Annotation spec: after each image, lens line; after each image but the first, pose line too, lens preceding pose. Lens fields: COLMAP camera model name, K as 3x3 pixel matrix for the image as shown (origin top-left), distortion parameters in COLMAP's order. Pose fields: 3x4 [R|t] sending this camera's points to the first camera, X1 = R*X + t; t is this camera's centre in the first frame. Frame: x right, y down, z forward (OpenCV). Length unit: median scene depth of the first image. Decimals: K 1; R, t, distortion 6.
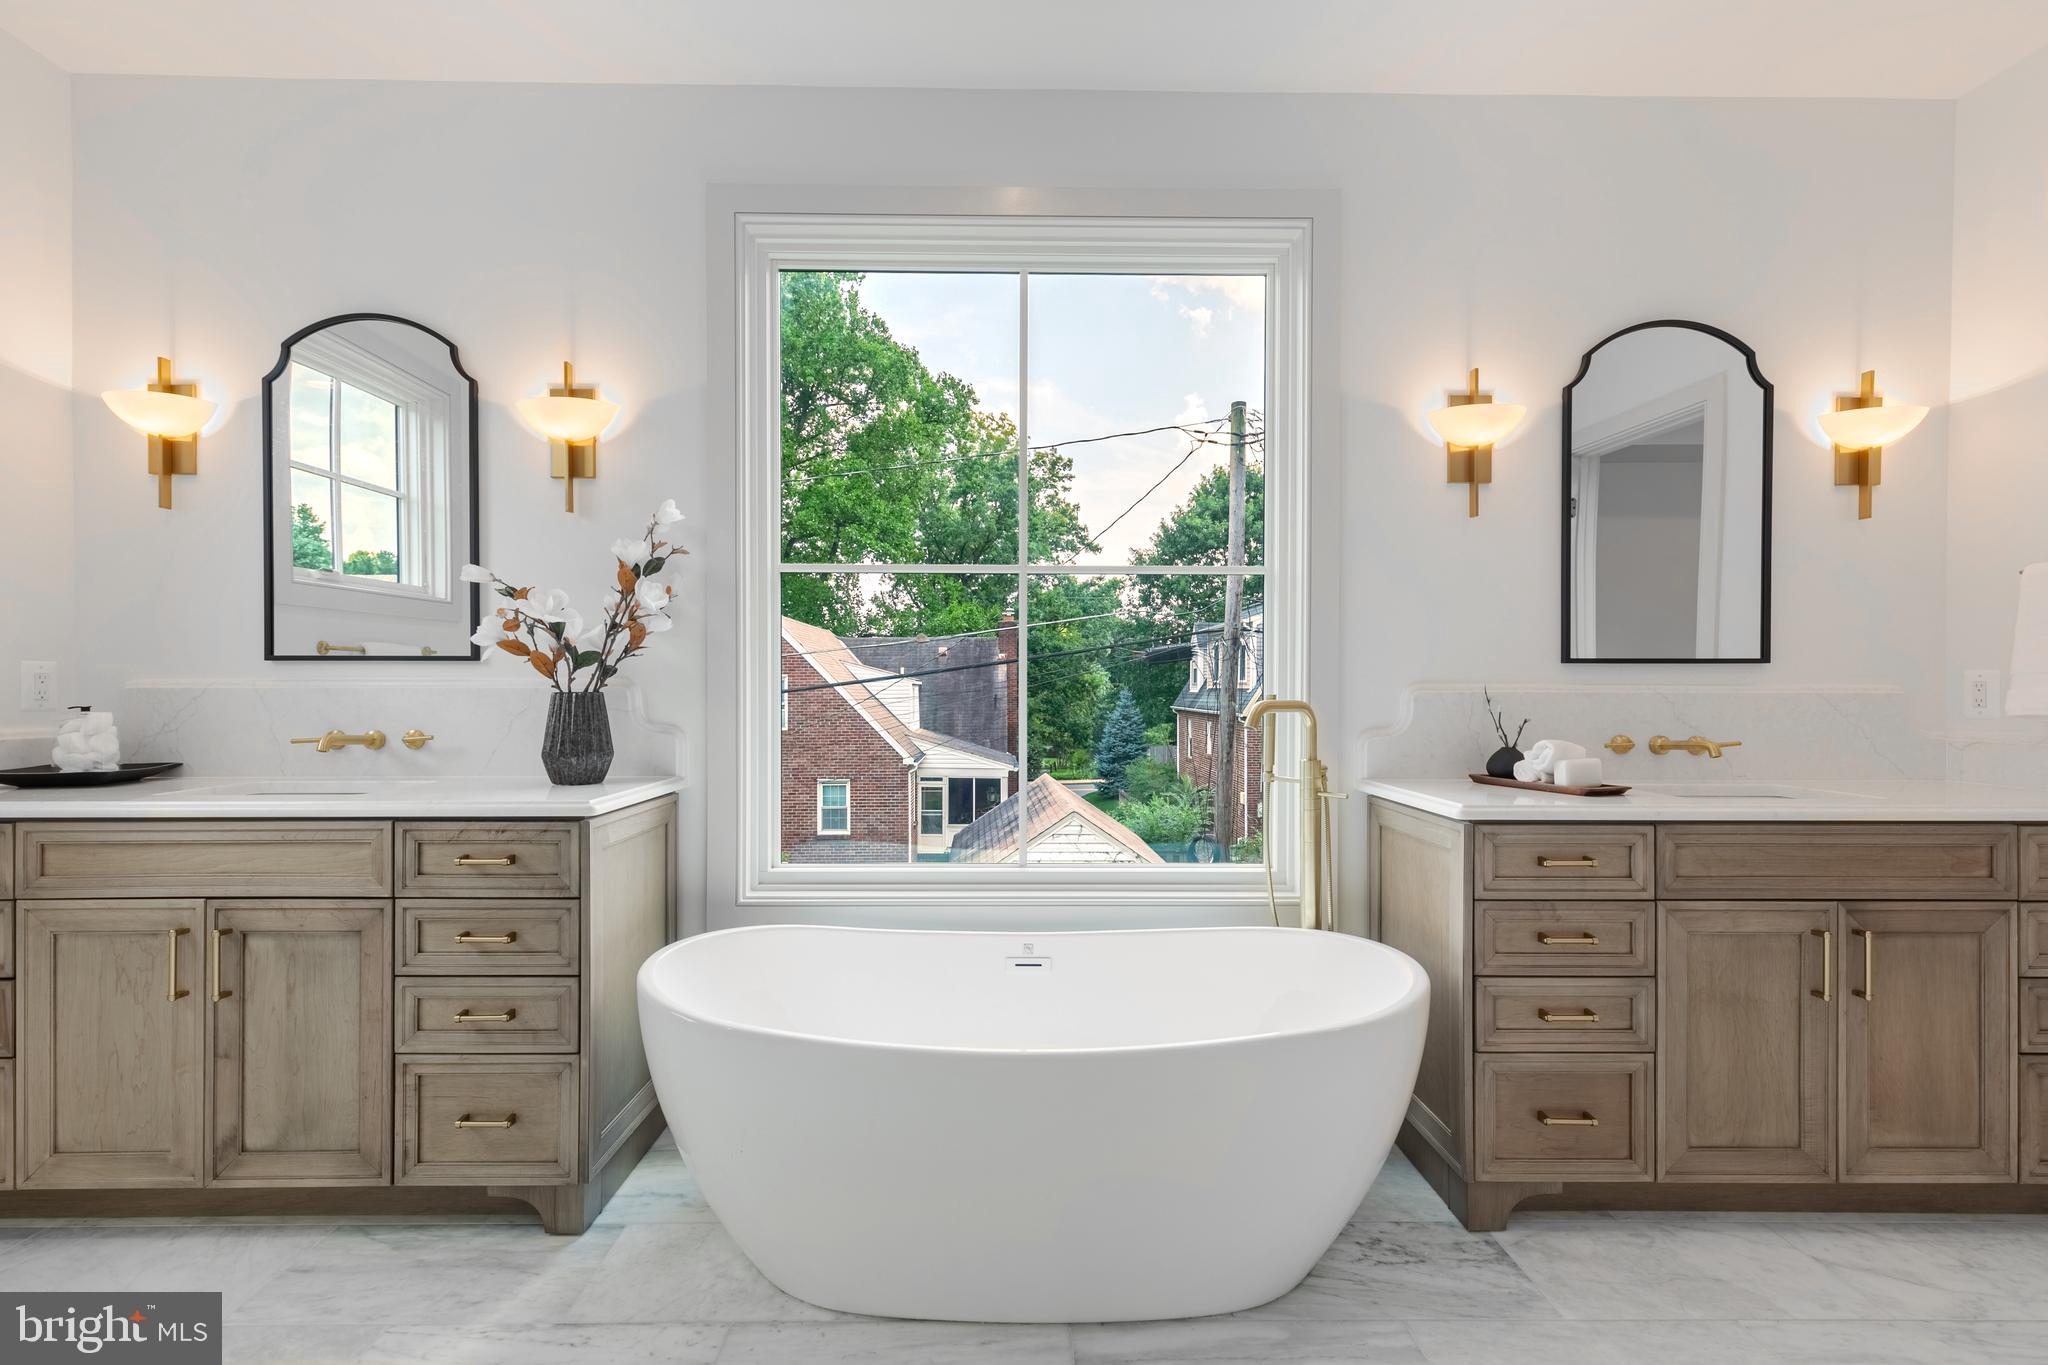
lens RADIAL K [[918.2, 0, 1018.2], [0, 918.2, 694.7], [0, 0, 1]] dist [0.004699, 0.000263]
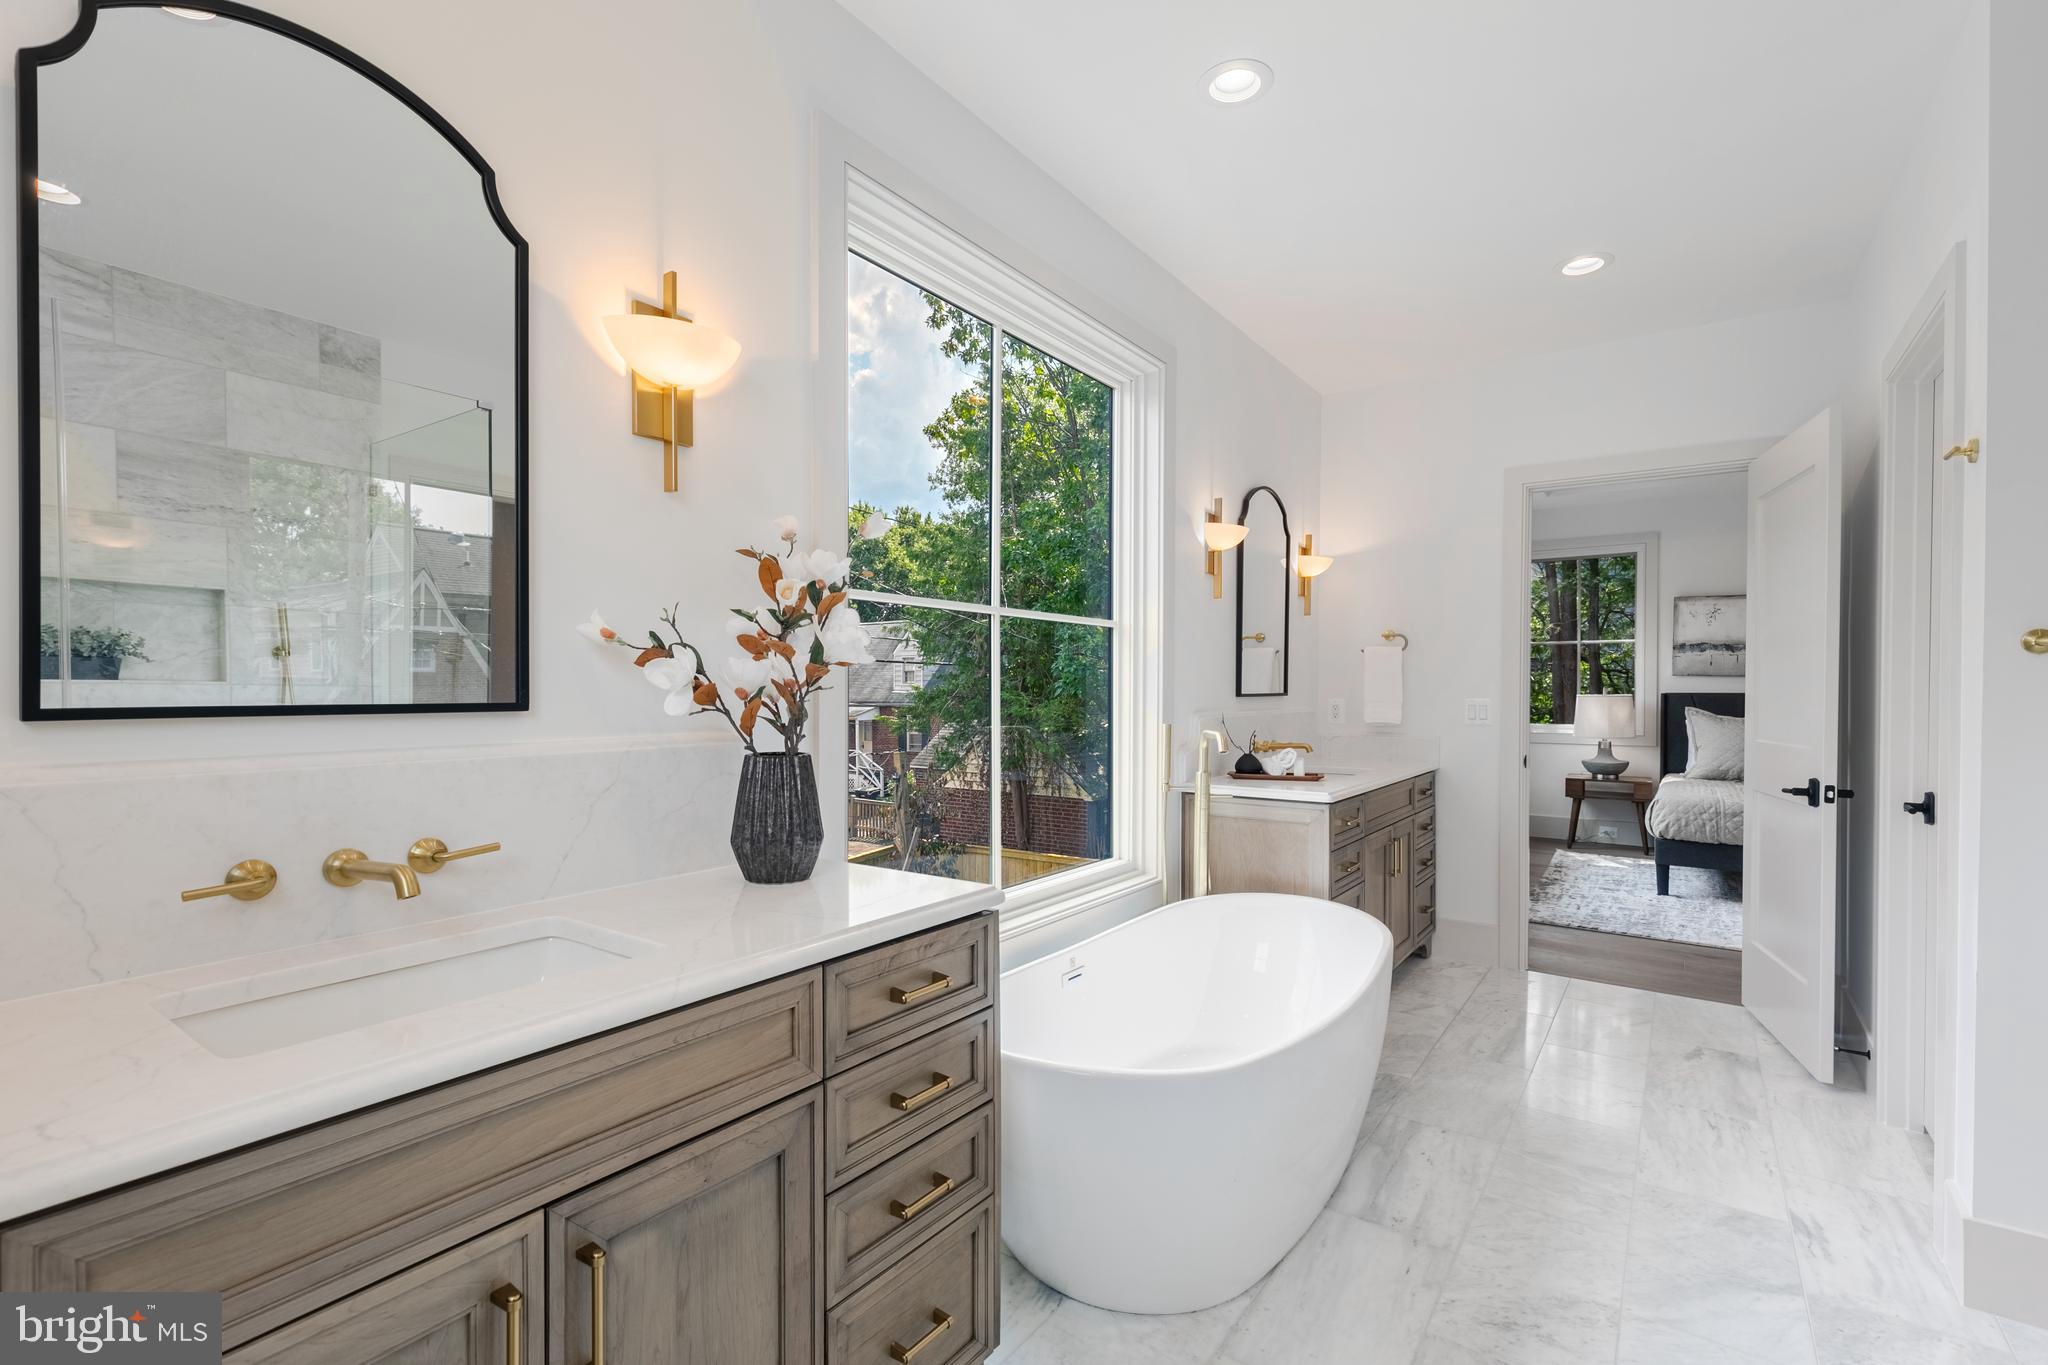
lens RADIAL K [[918.2, 0, 1018.2], [0, 918.2, 694.7], [0, 0, 1]] dist [0.004699, 0.000263]
pose [[0.599538, -0.007464, 0.800311, -0.957915], [0.008186, 0.999961, 0.003194, -0.051001], [-0.800304, 0.004636, 0.599576, 0.413723]]
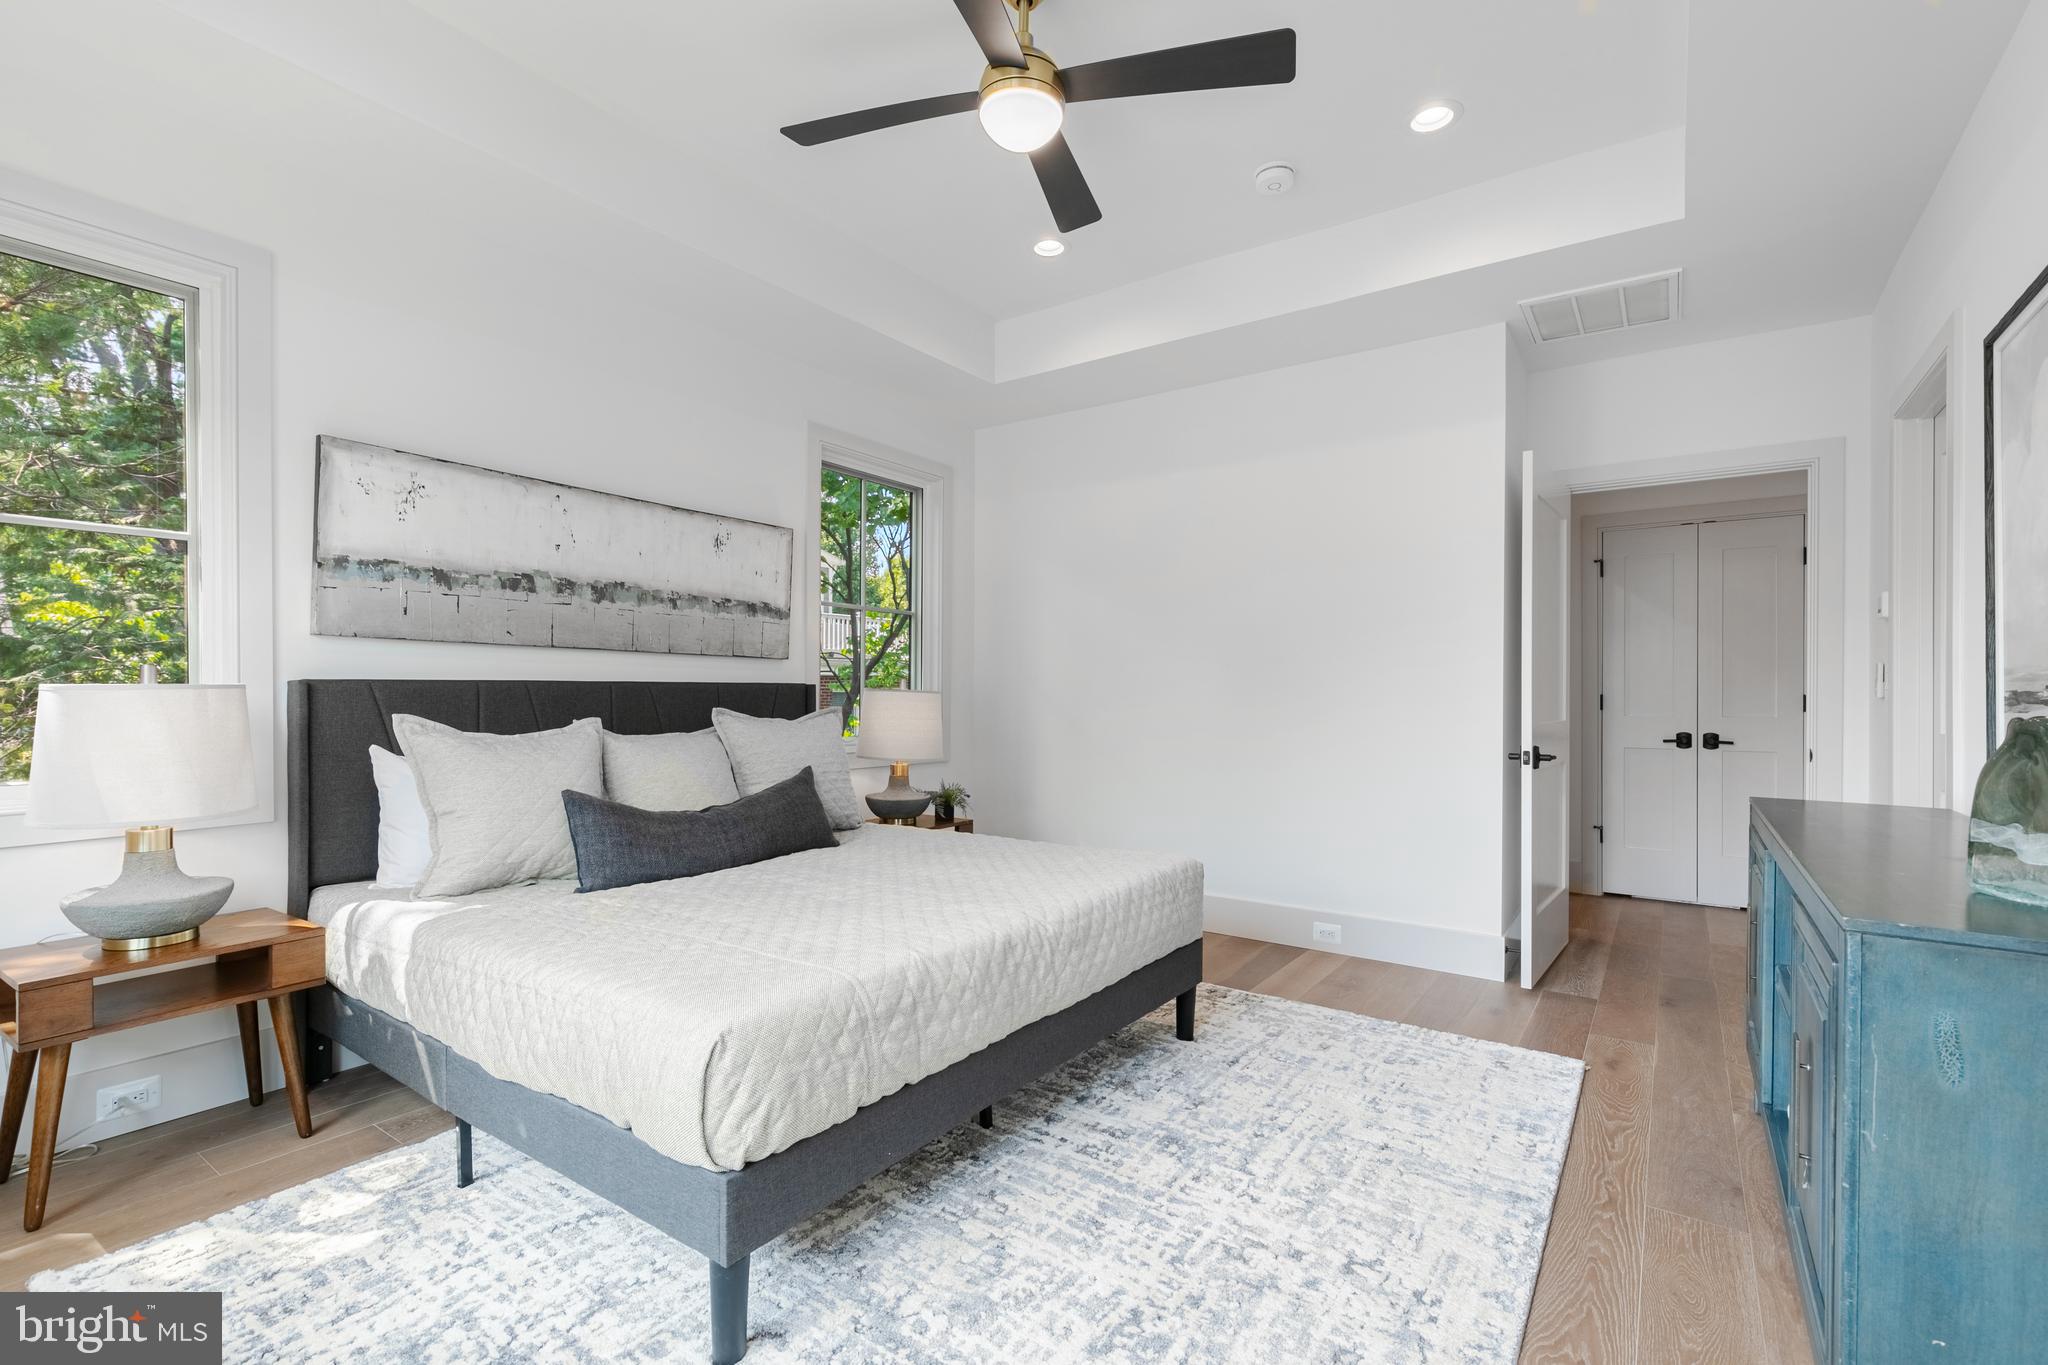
lens RADIAL K [[918.2, 0, 1018.2], [0, 918.2, 694.7], [0, 0, 1]] dist [0.004699, 0.000263]
pose [[-0.809840, -0.004009, 0.586638, 1.453820], [0.005004, 0.999893, 0.013741, -0.020281], [-0.586630, 0.014064, -0.809733, 0.963442]]
